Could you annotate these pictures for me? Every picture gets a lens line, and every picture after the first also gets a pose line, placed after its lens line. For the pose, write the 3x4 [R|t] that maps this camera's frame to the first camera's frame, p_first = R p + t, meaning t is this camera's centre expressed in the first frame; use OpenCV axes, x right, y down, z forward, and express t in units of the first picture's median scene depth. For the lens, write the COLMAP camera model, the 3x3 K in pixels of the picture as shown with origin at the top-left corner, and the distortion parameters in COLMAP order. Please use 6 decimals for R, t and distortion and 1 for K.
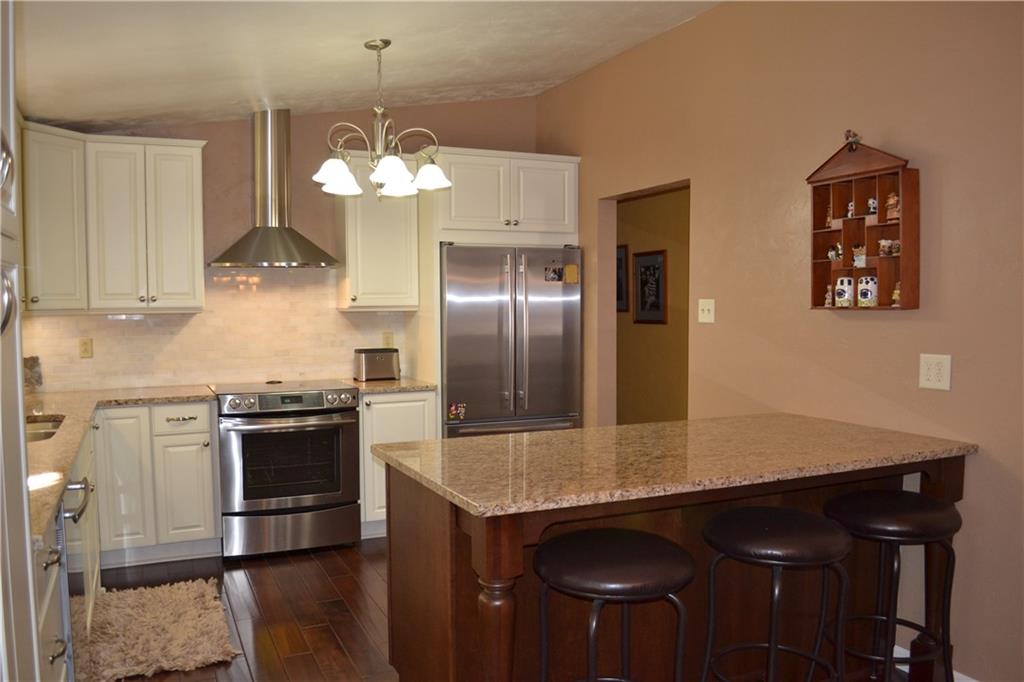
lens RADIAL K [[821.4, 0, 510.7], [0, 821.4, 352.1], [0, 0, 1]] dist [-0.077887, -0.001505]
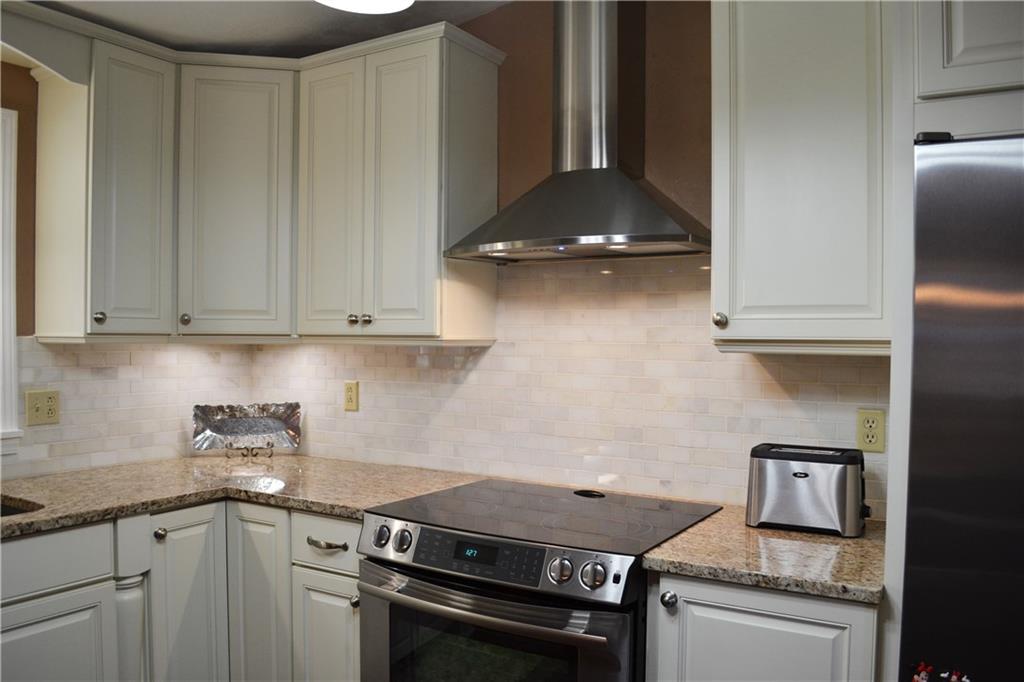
lens RADIAL K [[821.4, 0, 510.7], [0, 821.4, 352.1], [0, 0, 1]] dist [-0.077887, -0.001505]
pose [[0.535164, 0.028017, -0.844284, 0.095120], [-0.060816, 0.998134, -0.005426, -0.043116], [0.842556, 0.054249, 0.535869, 0.726625]]
